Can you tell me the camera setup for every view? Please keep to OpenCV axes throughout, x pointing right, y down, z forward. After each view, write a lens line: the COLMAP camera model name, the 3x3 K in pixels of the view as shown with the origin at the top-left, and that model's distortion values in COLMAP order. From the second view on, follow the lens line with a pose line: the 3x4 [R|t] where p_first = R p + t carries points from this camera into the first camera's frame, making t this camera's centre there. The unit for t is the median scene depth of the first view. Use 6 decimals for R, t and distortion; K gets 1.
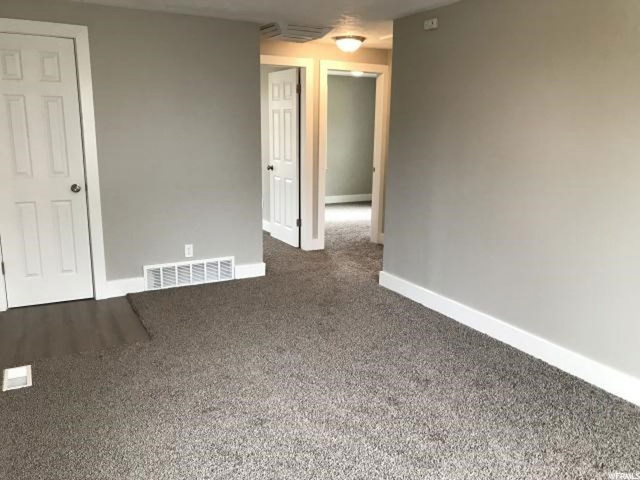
lens RADIAL K [[521.9, 0, 317.1], [0, 521.9, 240.9], [0, 0, 1]] dist [0.035863, -0.053894]
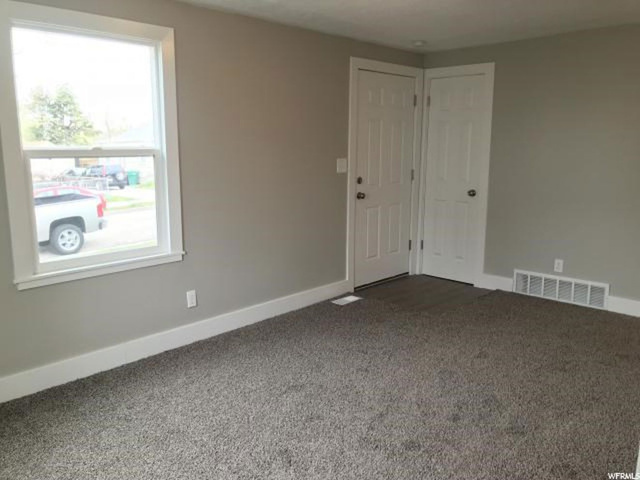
lens RADIAL K [[521.9, 0, 317.1], [0, 521.9, 240.9], [0, 0, 1]] dist [0.035863, -0.053894]
pose [[0.314496, 0.160162, -0.935650, 0.553843], [-0.199518, 0.974799, 0.099800, -0.036554], [0.928054, 0.155293, 0.338526, 0.229219]]
